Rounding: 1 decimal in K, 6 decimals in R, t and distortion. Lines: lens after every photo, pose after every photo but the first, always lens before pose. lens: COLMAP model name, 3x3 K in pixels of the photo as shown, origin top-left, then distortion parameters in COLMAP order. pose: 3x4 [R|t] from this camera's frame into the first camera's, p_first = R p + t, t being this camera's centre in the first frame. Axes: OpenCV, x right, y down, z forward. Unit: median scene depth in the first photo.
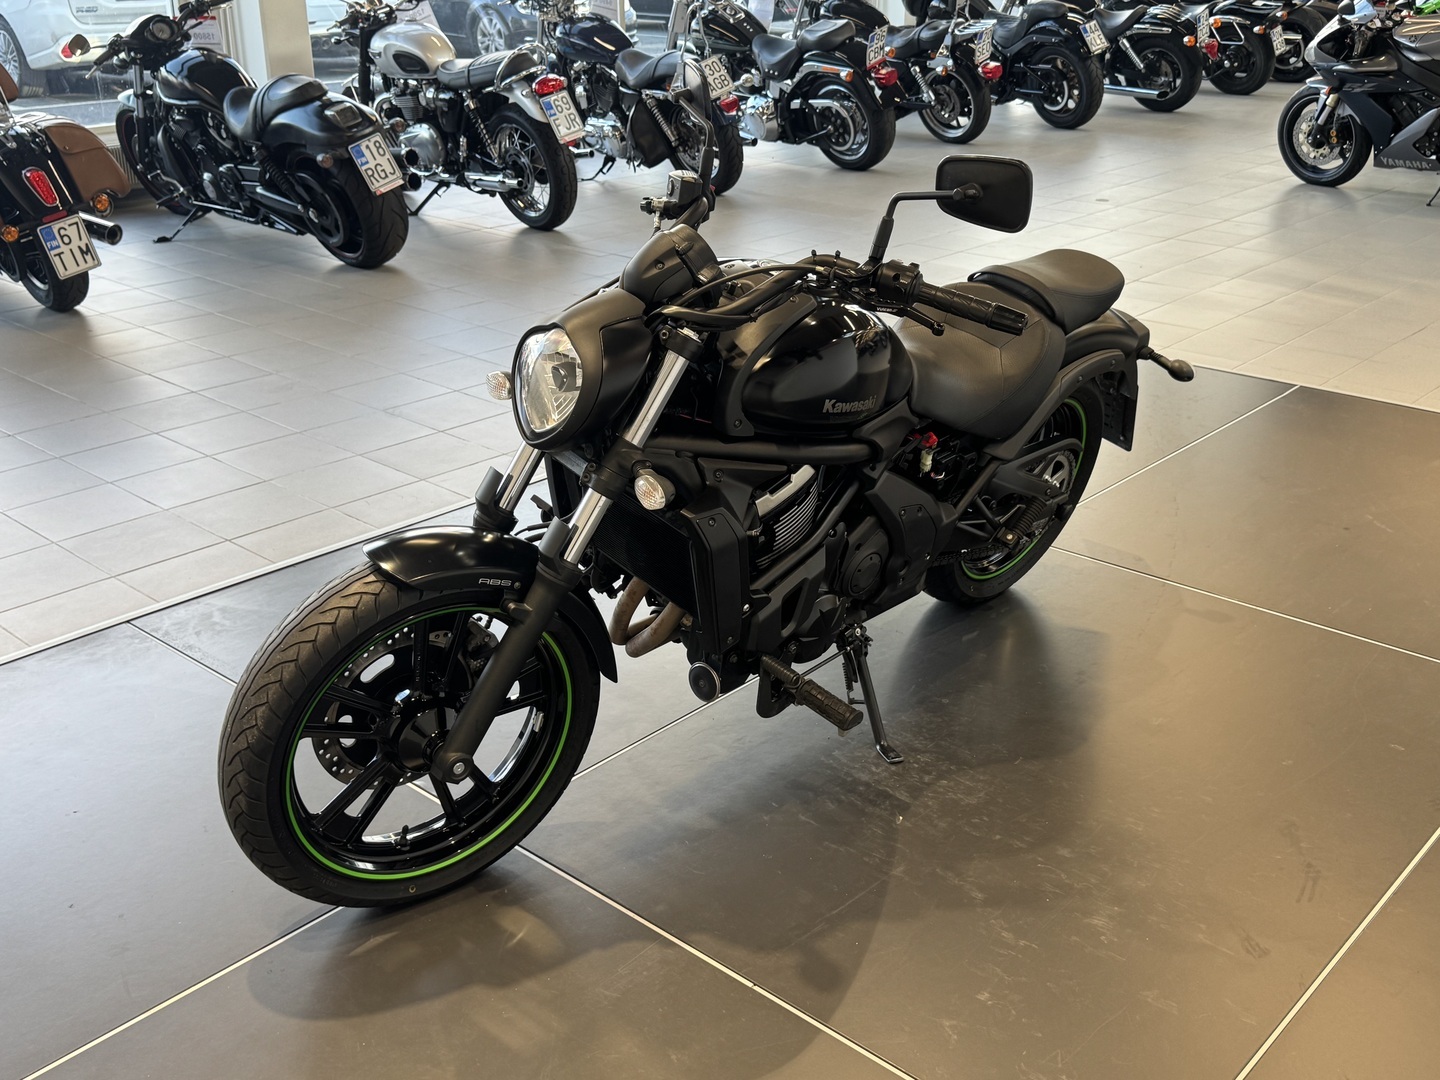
lens RADIAL K [[1514.2, 0, 720.0], [0, 1514.2, 540.0], [0, 0, 1]] dist [0.148513, -0.003986]
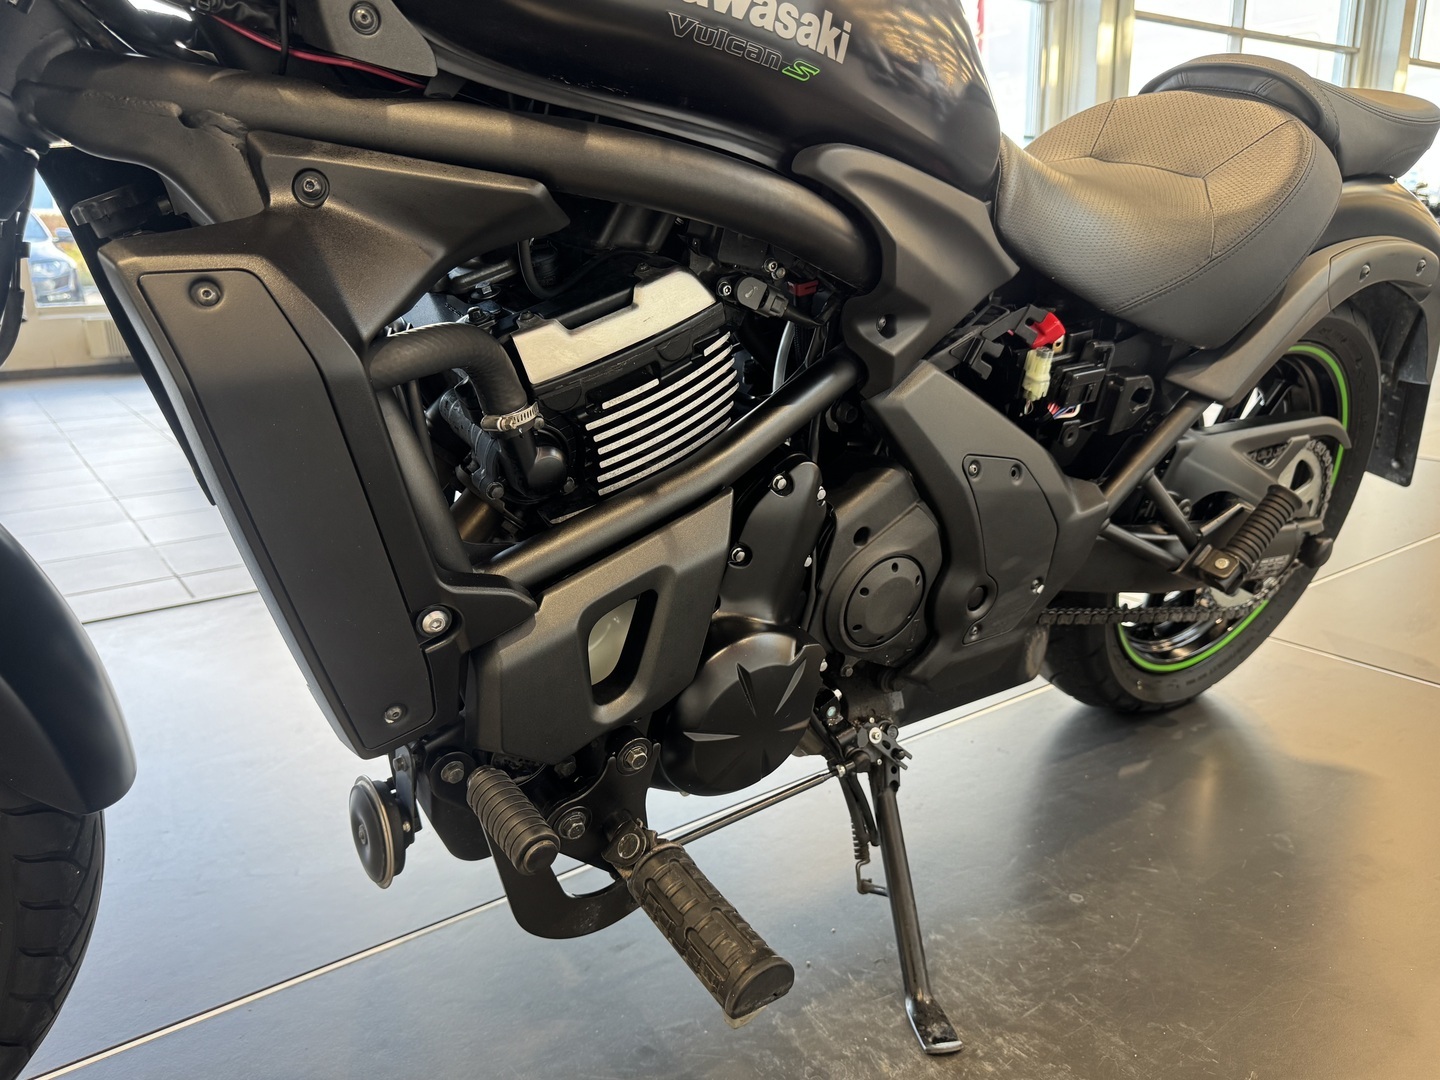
lens RADIAL K [[1075.3, 0, 720.0], [0, 1075.3, 540.0], [0, 0, 1]] dist [0.073162, -0.130546]
pose [[0.977254, 0.035259, -0.209122, 0.110397], [-0.061952, 0.990533, -0.122504, 0.044207], [0.202823, 0.132673, 0.970186, 0.656334]]
